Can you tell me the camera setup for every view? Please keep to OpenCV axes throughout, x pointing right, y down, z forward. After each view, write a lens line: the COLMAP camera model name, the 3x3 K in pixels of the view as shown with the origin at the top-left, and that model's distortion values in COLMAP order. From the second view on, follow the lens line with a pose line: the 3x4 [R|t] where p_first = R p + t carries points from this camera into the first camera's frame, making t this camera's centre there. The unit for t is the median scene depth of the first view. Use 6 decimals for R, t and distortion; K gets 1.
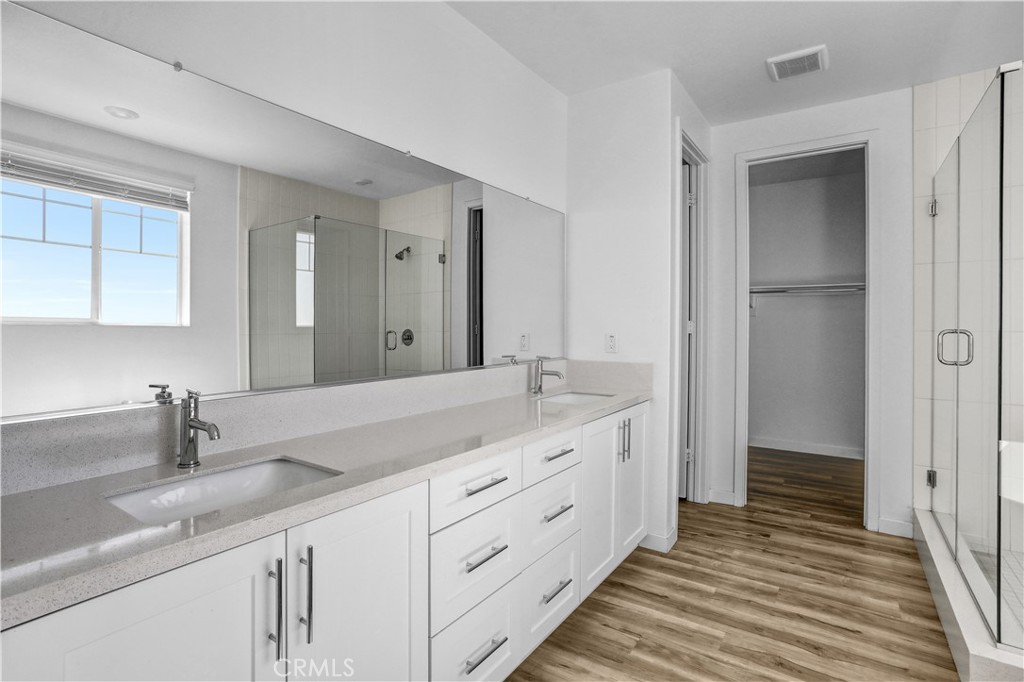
lens RADIAL K [[492.7, 0, 504.1], [0, 492.7, 332.0], [0, 0, 1]] dist [-0.051219, 0.021907]
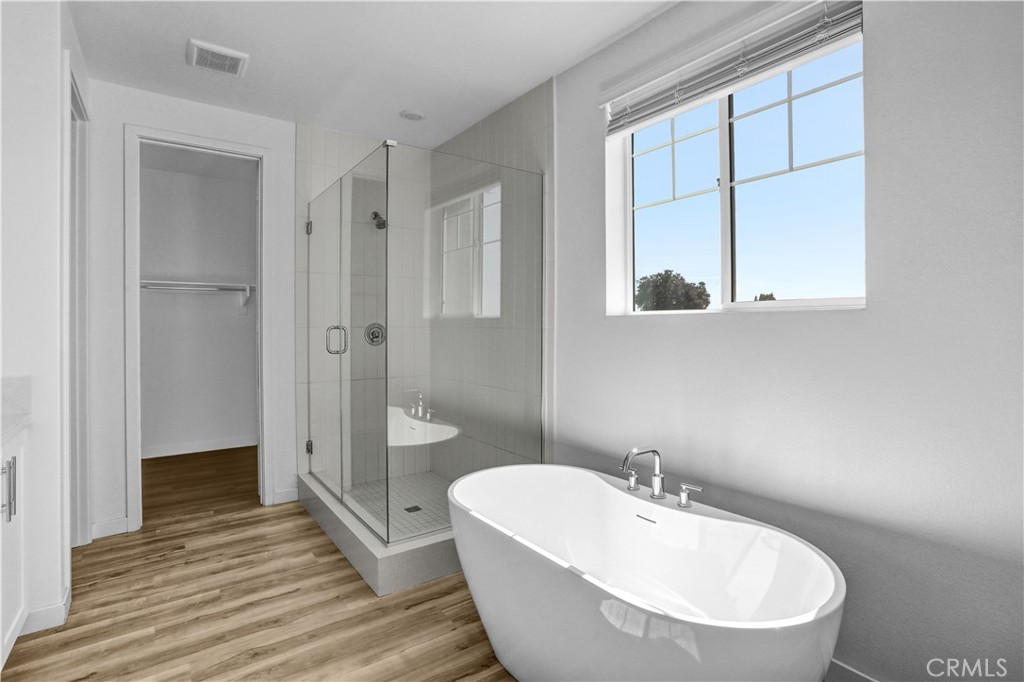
lens RADIAL K [[492.7, 0, 509.1], [0, 492.7, 337.9], [0, 0, 1]] dist [-0.051219, 0.021907]
pose [[0.340010, -0.029788, 0.939950, -0.115540], [0.015474, 0.999540, 0.026079, -0.000312], [-0.940295, 0.005678, 0.340314, 0.088817]]
